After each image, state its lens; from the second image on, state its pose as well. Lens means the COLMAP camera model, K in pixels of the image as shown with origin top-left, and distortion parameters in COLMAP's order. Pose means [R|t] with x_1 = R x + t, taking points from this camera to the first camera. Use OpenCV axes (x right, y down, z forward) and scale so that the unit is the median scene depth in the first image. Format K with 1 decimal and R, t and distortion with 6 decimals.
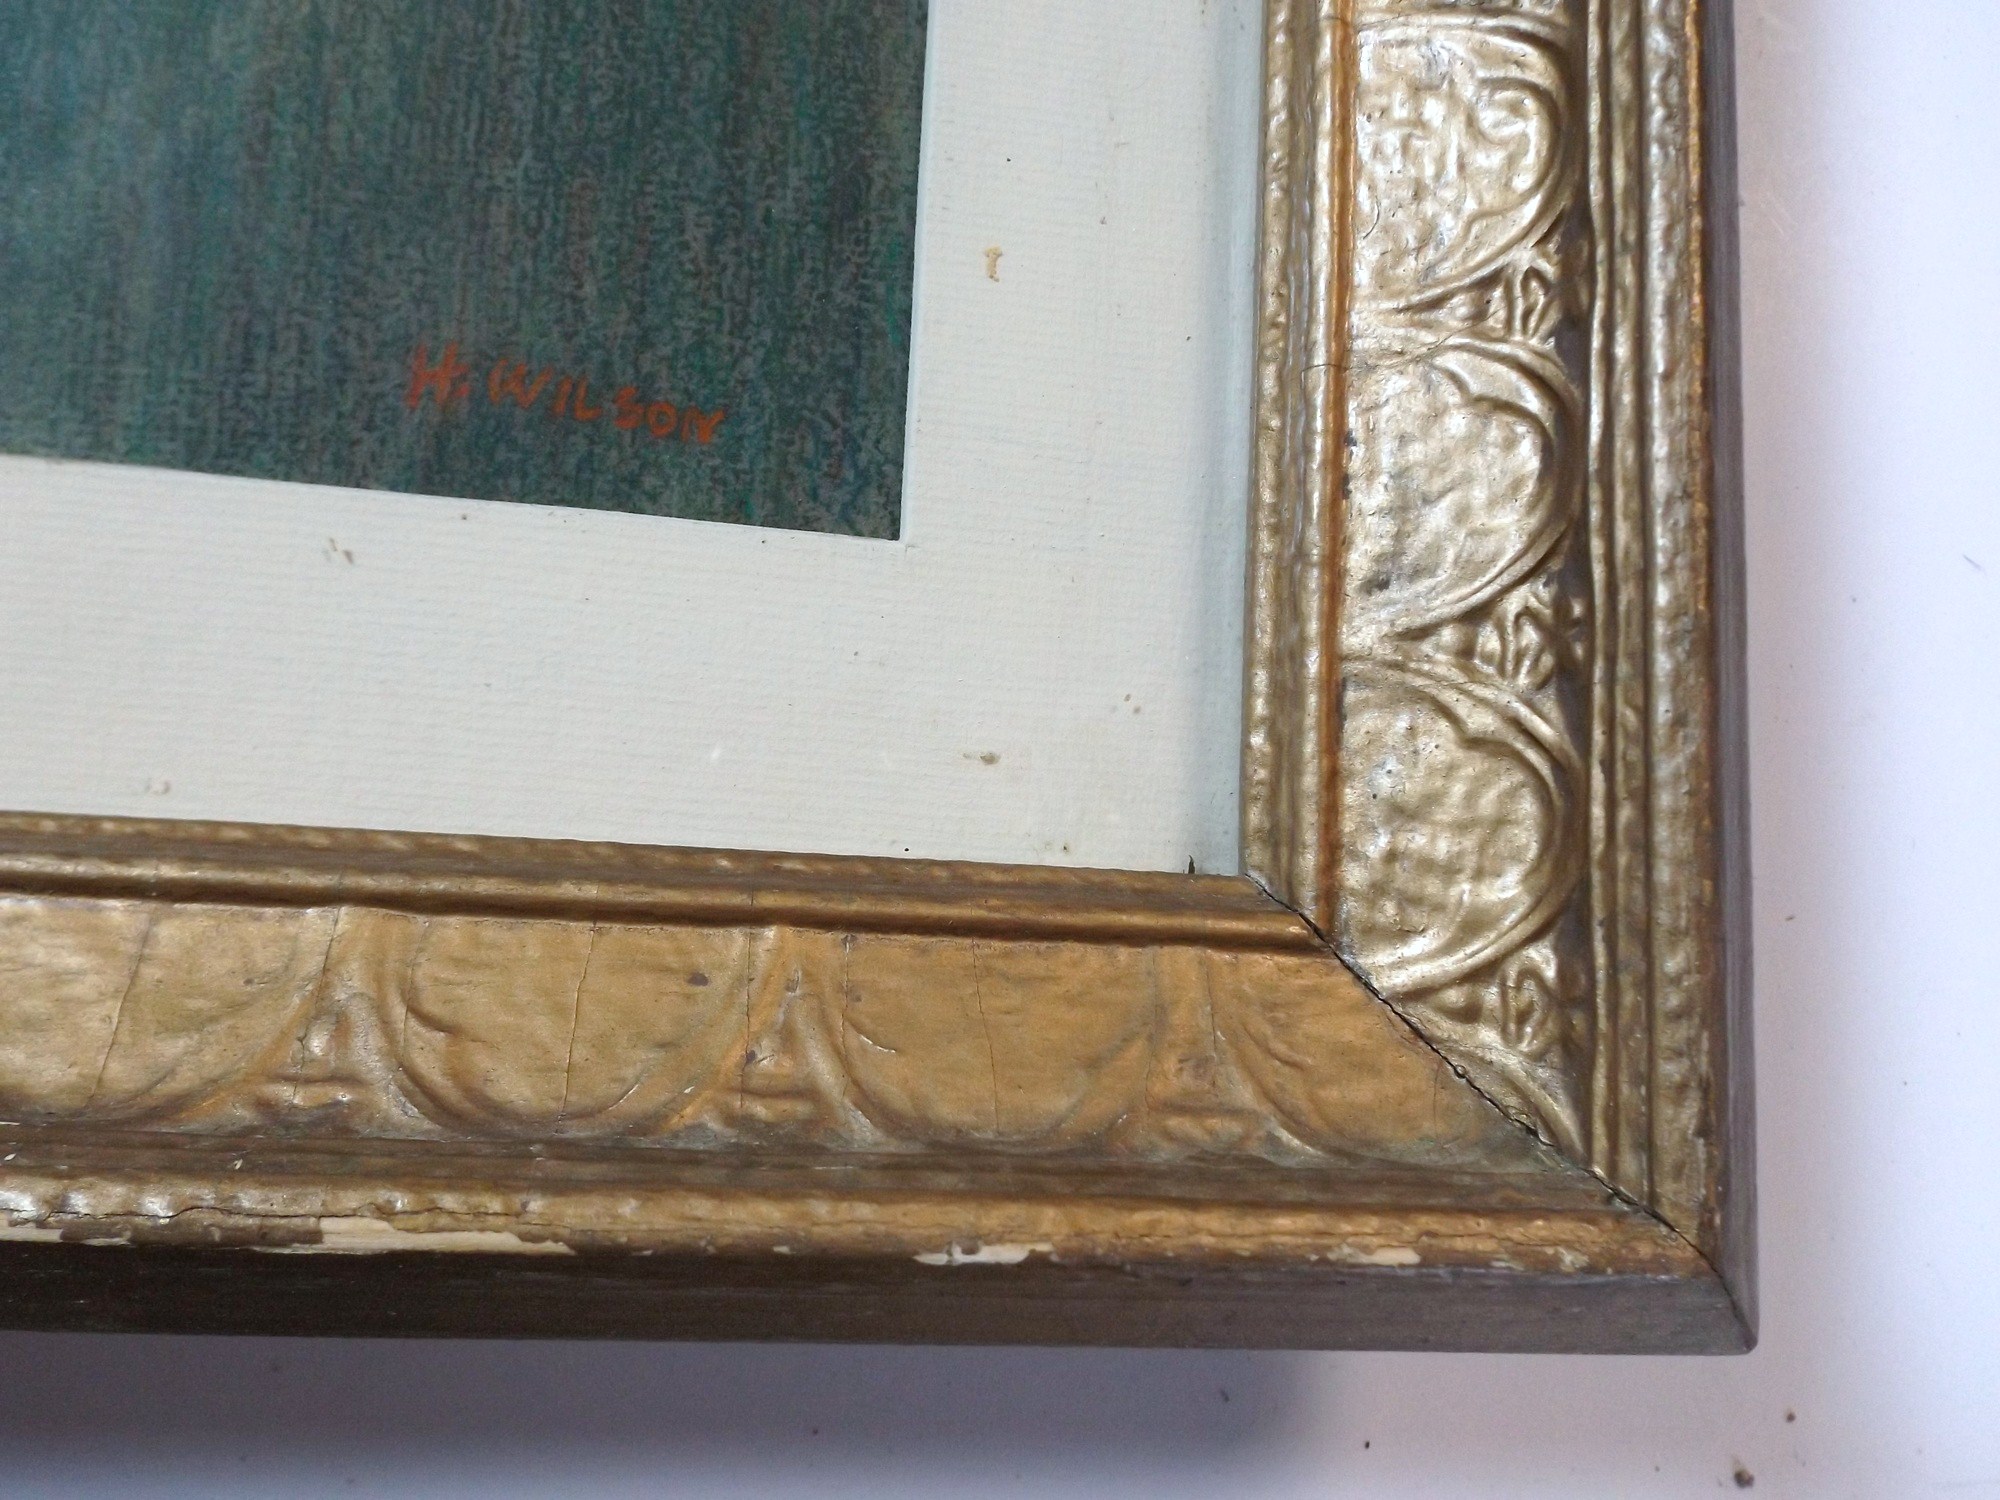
lens RADIAL K [[1375.1, 0, 1010.1], [0, 1375.1, 749.4], [0, 0, 1]] dist [0.013551, -0.018914]
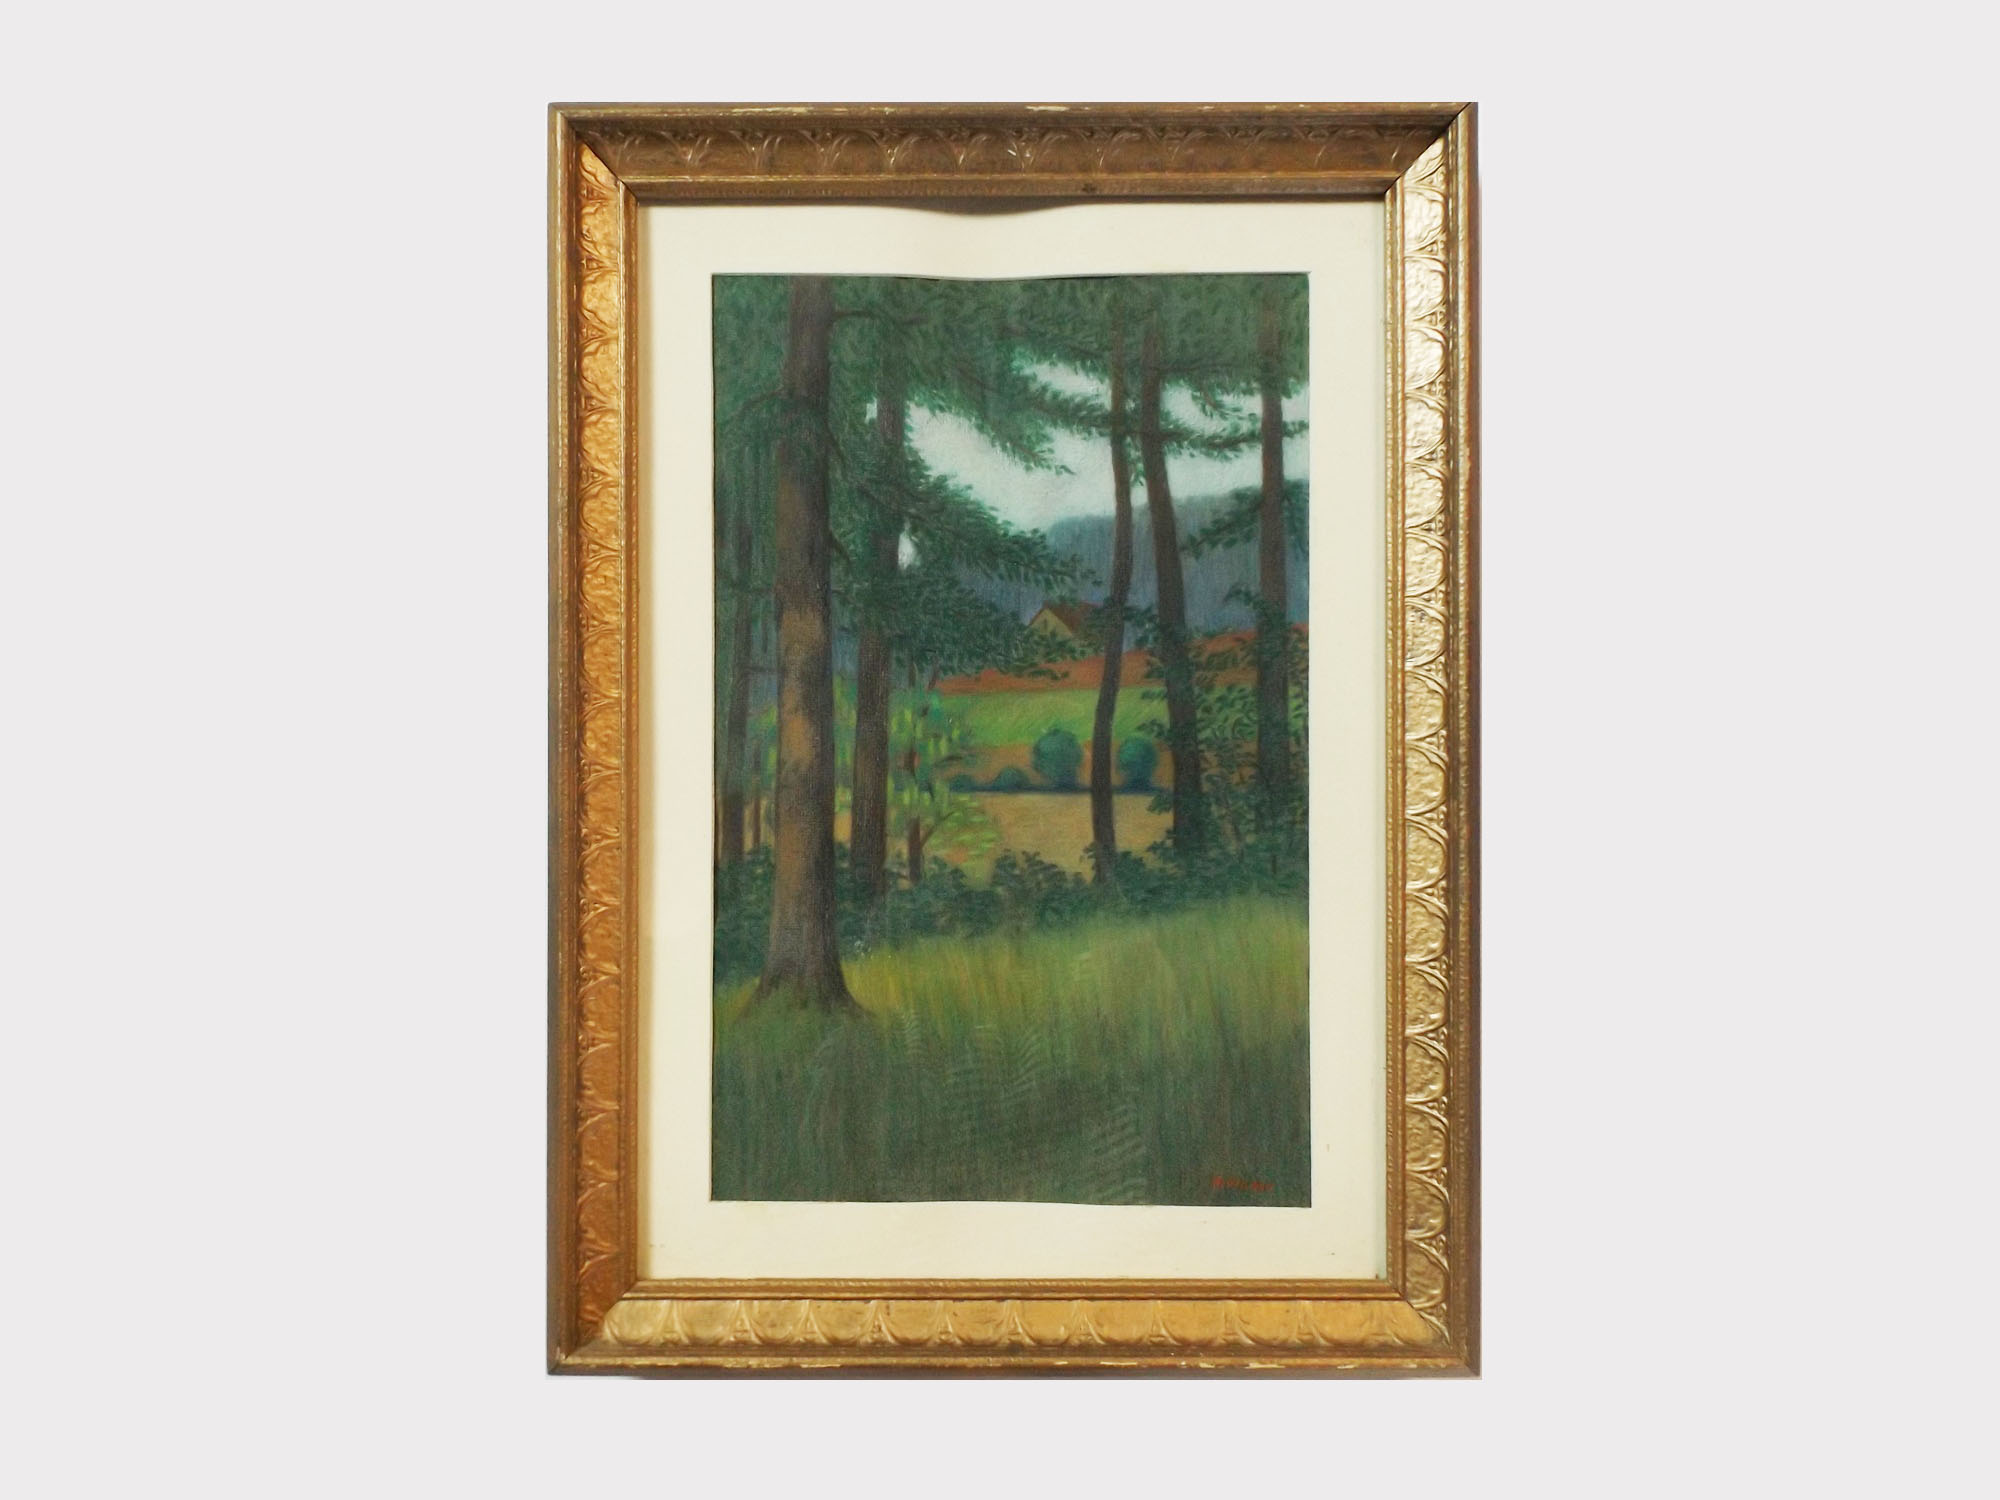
lens RADIAL K [[1375.1, 0, 1007.8], [0, 1375.1, 763.6], [0, 0, 1]] dist [0.013551, -0.018914]
pose [[0.993119, -0.050116, -0.105846, -0.560079], [0.062431, 0.991233, 0.116443, -2.371758], [0.099083, -0.122250, 0.987541, -3.747413]]
